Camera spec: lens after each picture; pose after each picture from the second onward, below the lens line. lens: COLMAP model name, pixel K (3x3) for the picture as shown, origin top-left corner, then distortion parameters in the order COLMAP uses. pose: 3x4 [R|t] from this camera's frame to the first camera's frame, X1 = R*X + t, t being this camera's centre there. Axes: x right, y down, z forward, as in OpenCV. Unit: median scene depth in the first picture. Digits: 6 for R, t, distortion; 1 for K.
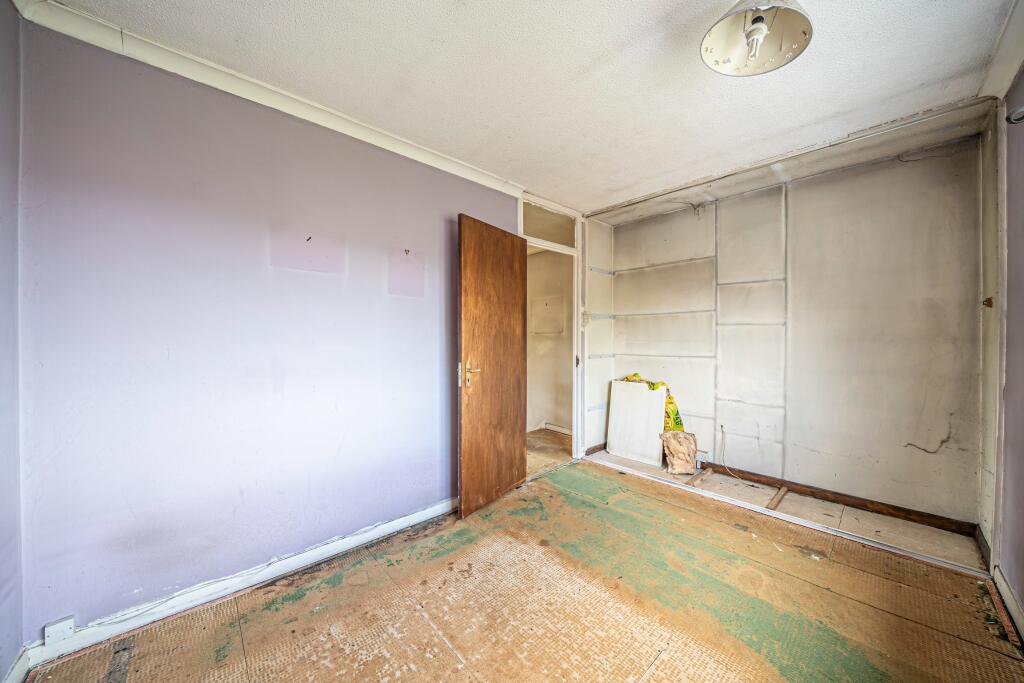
lens RADIAL K [[351.5, 0, 509.6], [0, 351.5, 340.7], [0, 0, 1]] dist [-0.027474, 0.003496]
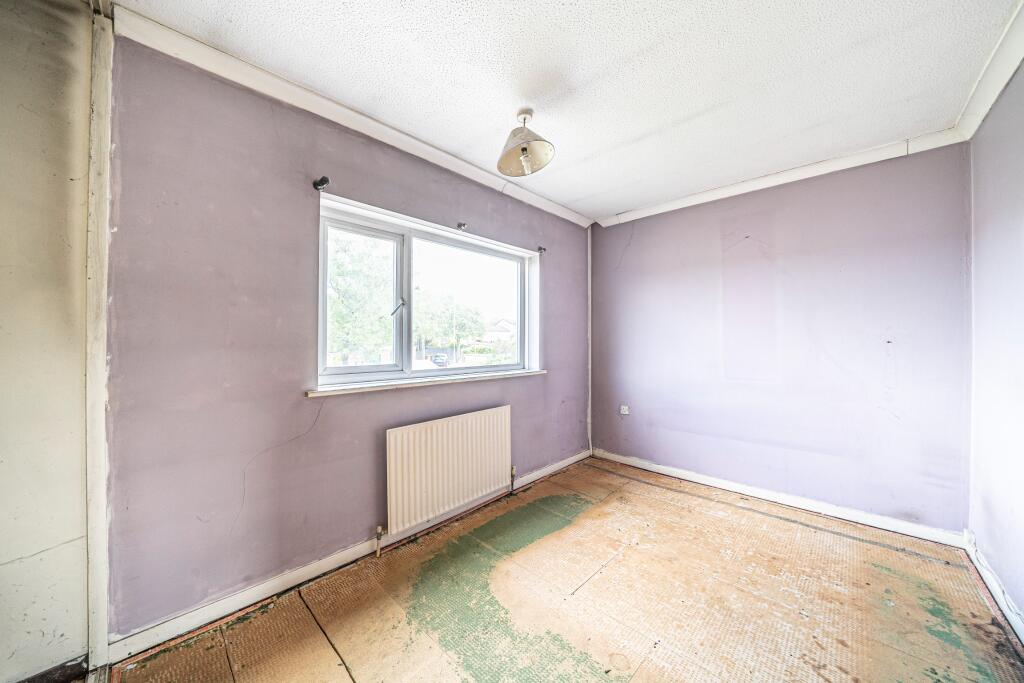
lens RADIAL K [[351.5, 0, 509.6], [0, 351.5, 340.7], [0, 0, 1]] dist [-0.027474, 0.003496]
pose [[-0.998328, -0.001379, -0.057795, 0.654485], [-0.001598, 0.999992, 0.003736, -0.012528], [0.057789, 0.003822, -0.998321, 1.971525]]
